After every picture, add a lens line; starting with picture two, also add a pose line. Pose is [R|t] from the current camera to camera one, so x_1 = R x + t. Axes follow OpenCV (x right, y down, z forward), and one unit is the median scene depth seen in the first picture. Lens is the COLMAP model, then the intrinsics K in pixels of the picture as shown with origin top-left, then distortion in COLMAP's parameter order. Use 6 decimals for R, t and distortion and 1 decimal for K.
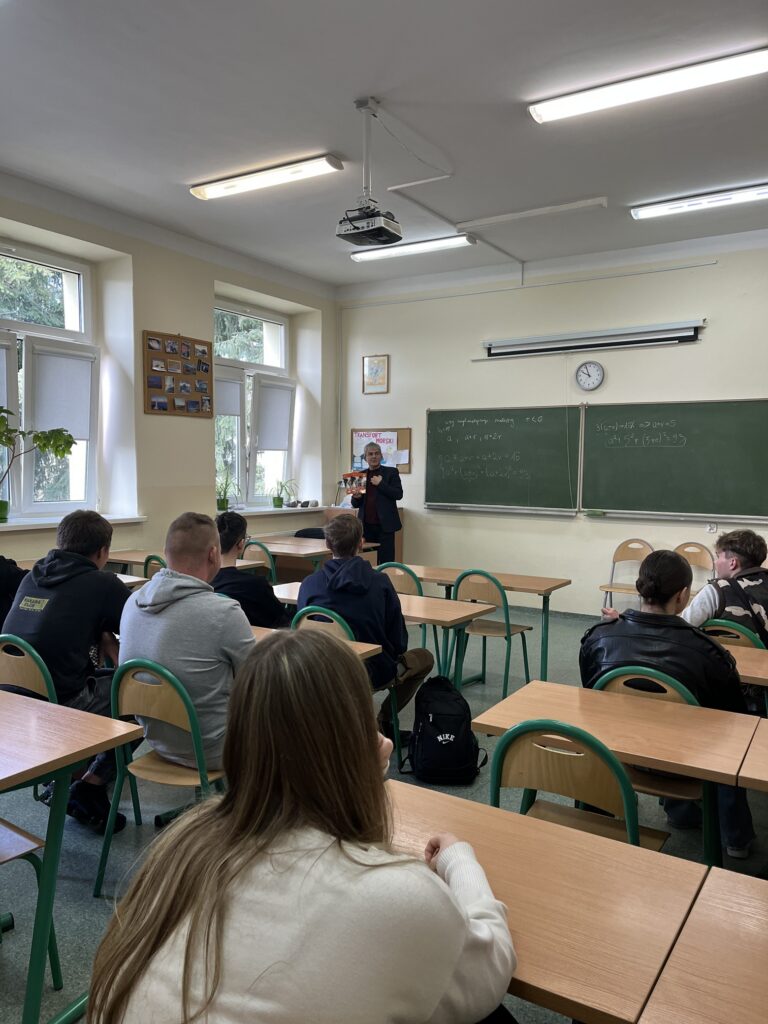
lens RADIAL K [[775.8, 0, 384.0], [0, 775.8, 512.0], [0, 0, 1]] dist [0.076342, -0.083015]
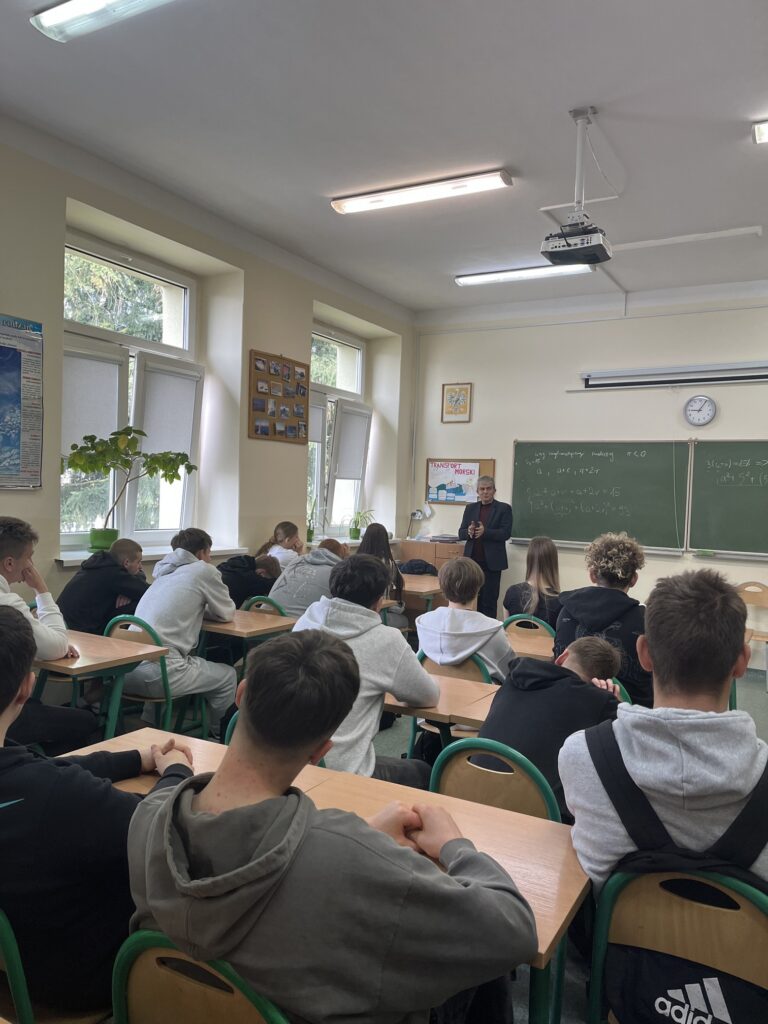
lens RADIAL K [[775.8, 0, 384.0], [0, 775.8, 512.0], [0, 0, 1]] dist [0.076342, -0.083015]
pose [[0.998641, 0.022939, 0.046788, -0.173019], [-0.021239, 0.999107, -0.036517, -0.006109], [-0.047584, 0.035474, 0.998237, 0.059544]]
